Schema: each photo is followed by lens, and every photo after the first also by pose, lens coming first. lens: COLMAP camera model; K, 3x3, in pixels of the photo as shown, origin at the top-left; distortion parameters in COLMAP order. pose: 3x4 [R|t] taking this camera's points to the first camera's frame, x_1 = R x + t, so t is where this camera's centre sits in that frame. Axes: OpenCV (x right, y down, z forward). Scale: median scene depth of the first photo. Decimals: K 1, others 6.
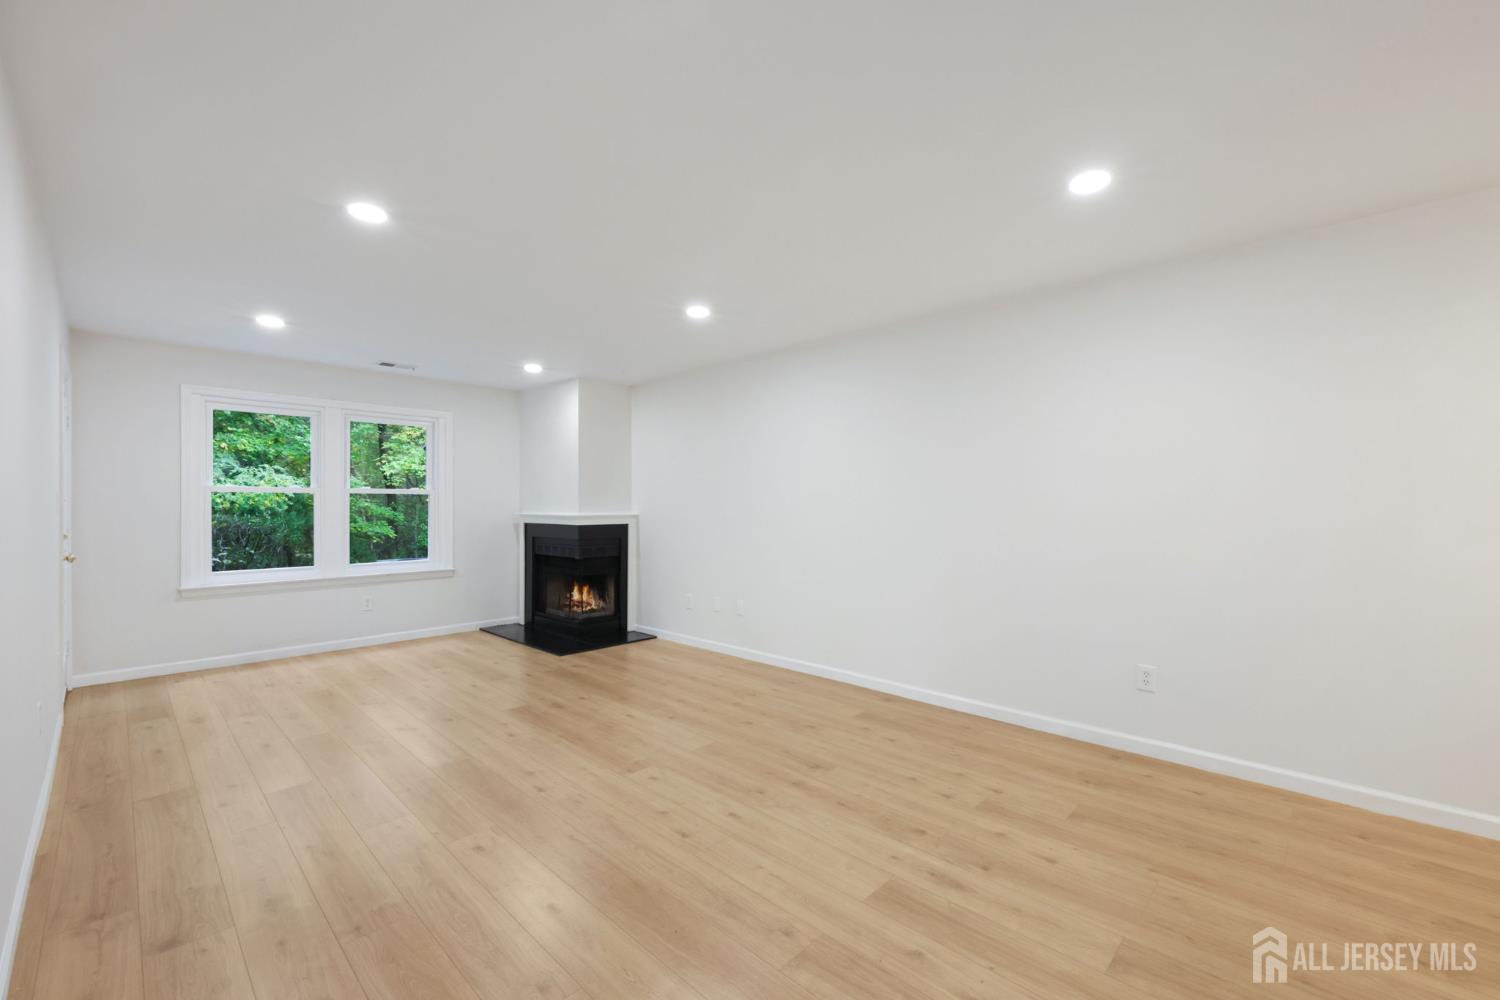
lens RADIAL K [[616.6, 0, 755.8], [0, 616.6, 504.3], [0, 0, 1]] dist [-0.002624, -0.000139]
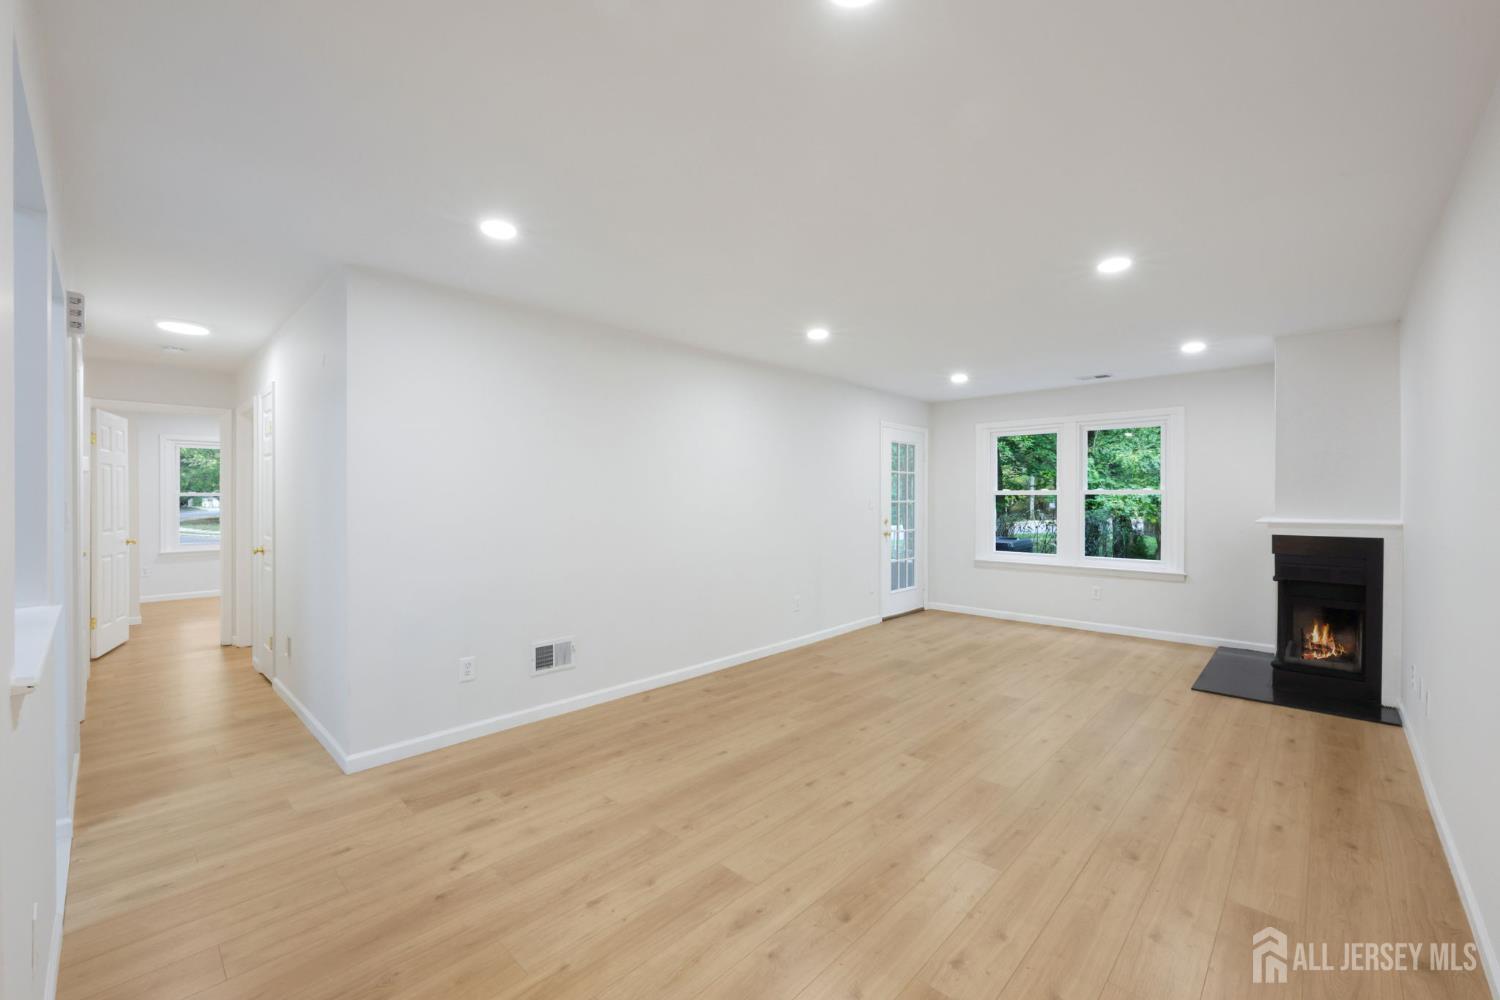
lens RADIAL K [[616.6, 0, 755.8], [0, 616.6, 504.3], [0, 0, 1]] dist [-0.002624, -0.000139]
pose [[0.005316, 0.011219, -0.999923, 0.542565], [0.003844, 0.999929, 0.011239, -0.016831], [0.999978, -0.003904, 0.005273, 0.437430]]
